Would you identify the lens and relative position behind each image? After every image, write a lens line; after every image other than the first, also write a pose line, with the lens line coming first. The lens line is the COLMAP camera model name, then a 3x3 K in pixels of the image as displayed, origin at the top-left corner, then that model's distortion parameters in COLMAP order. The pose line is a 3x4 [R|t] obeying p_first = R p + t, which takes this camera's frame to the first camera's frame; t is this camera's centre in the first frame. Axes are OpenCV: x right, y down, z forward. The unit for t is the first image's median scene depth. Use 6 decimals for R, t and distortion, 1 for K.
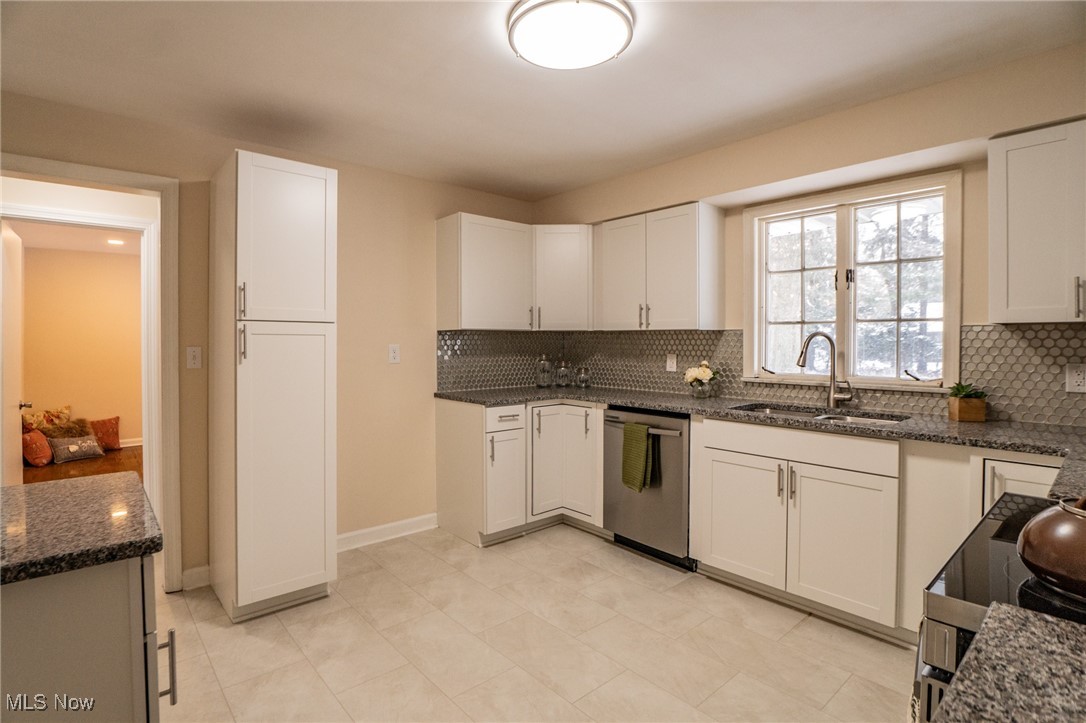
lens RADIAL K [[559.3, 0, 538.9], [0, 559.3, 341.5], [0, 0, 1]] dist [-0.001597, 0.000160]
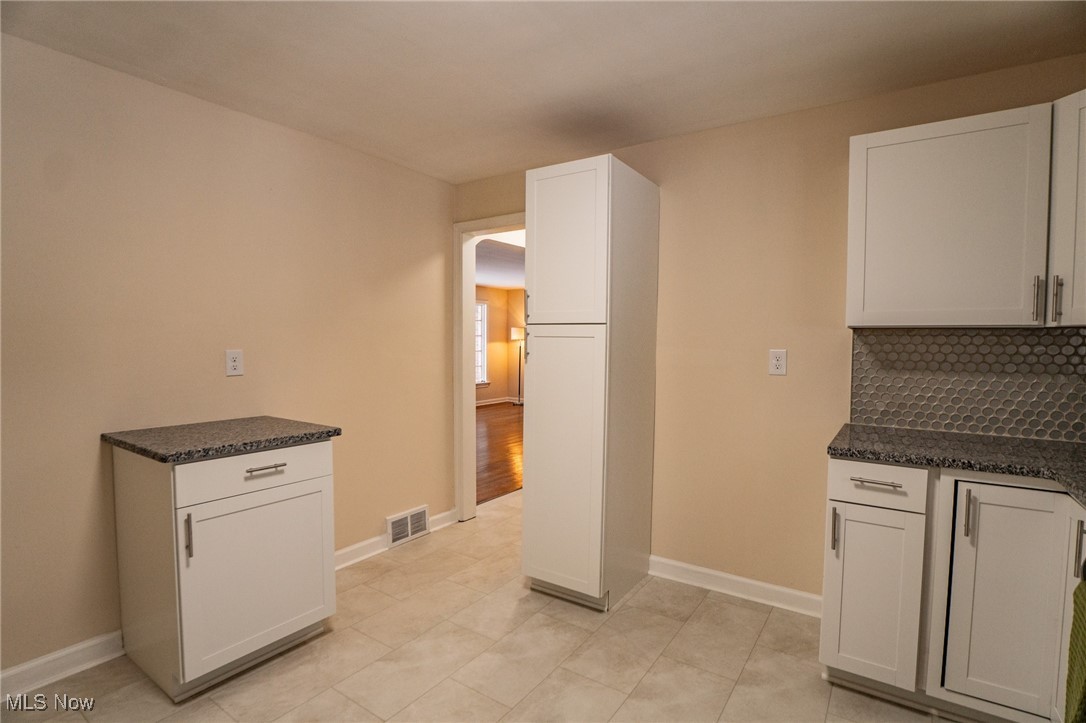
lens RADIAL K [[539.1, 0, 543.0], [0, 539.1, 361.5], [0, 0, 1]] dist [-0.020876, 0.000357]
pose [[0.236993, 0.040643, -0.970661, 0.398246], [-0.007849, 0.999172, 0.039920, -0.004905], [0.971480, -0.001842, 0.237116, 0.585227]]
